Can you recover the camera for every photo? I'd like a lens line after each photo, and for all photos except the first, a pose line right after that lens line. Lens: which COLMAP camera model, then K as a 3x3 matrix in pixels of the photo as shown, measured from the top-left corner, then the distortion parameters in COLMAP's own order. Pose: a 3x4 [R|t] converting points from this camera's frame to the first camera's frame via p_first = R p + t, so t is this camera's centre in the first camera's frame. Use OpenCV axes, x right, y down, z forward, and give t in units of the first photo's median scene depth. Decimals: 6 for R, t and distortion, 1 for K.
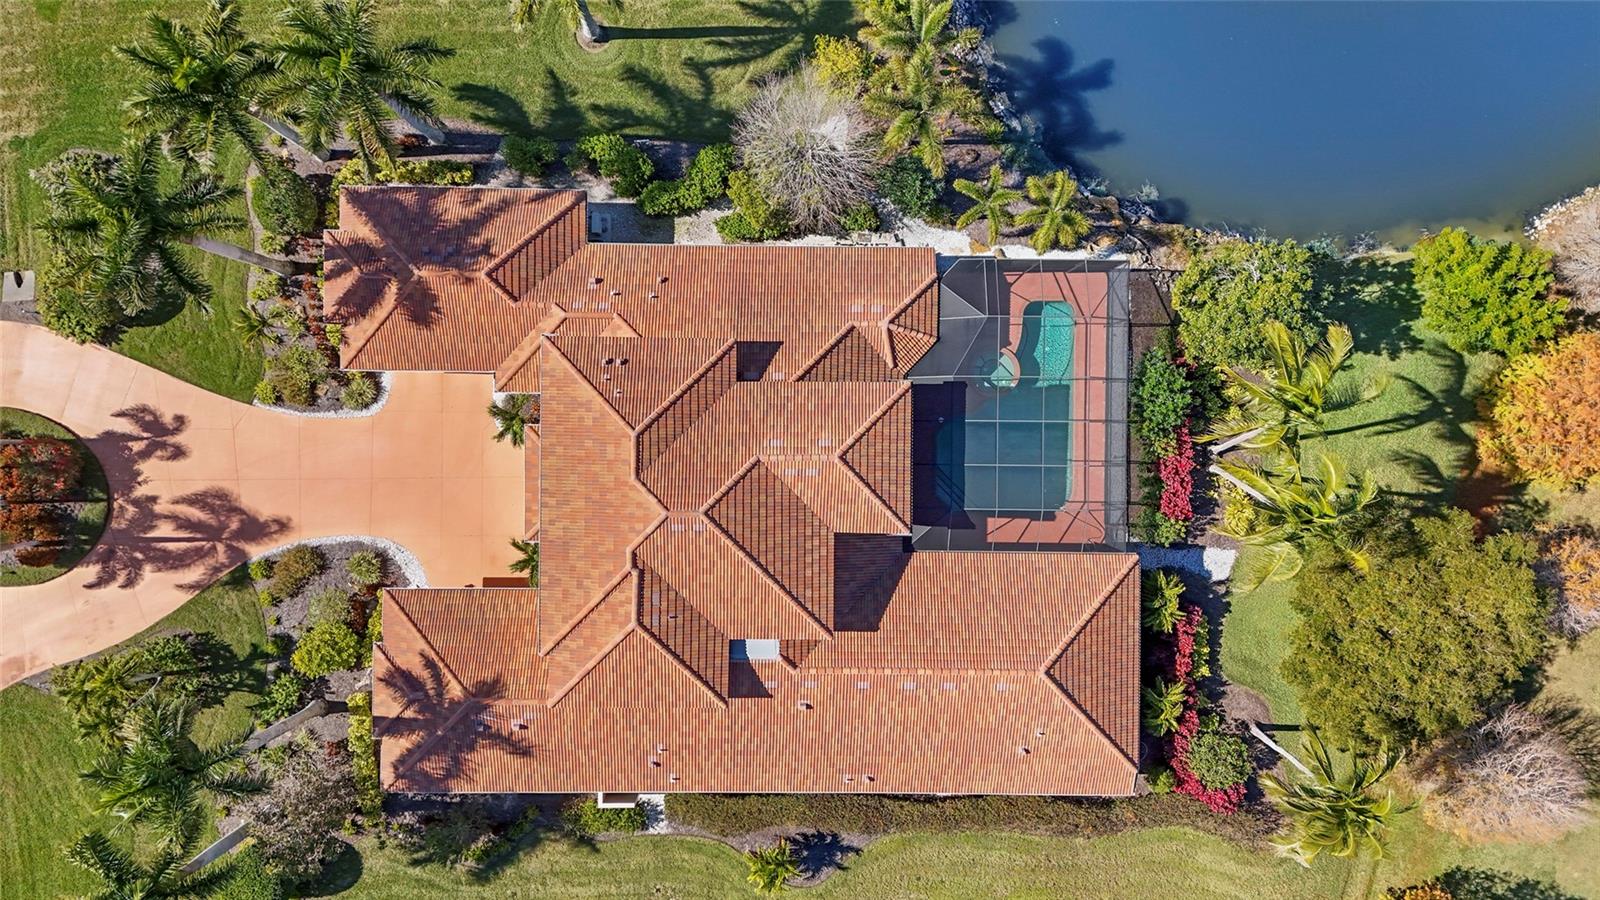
lens RADIAL K [[1123.3, 0, 819.4], [0, 1123.3, 430.4], [0, 0, 1]] dist [0.050190, -0.072482]
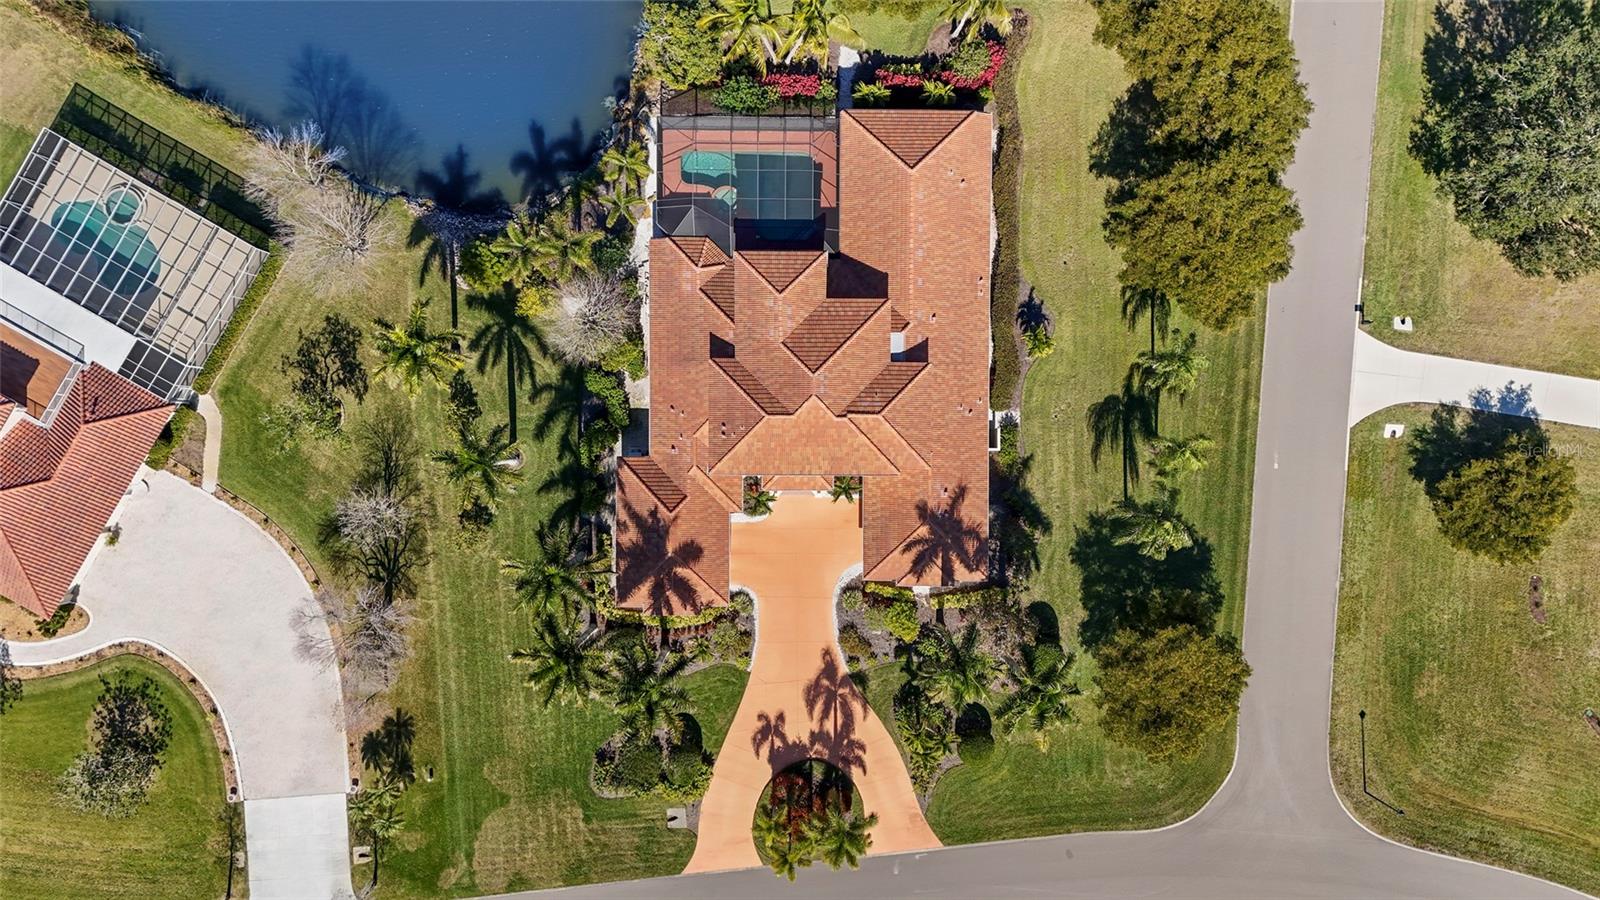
lens RADIAL K [[1136.2, 0, 800.0], [0, 1136.2, 450.0], [0, 0, 1]] dist [0.068438, -0.075791]
pose [[-0.004552, -0.999541, -0.029937, -0.142724], [0.999803, -0.005128, 0.019182, 0.017694], [-0.019327, -0.029843, 0.999368, -0.602748]]
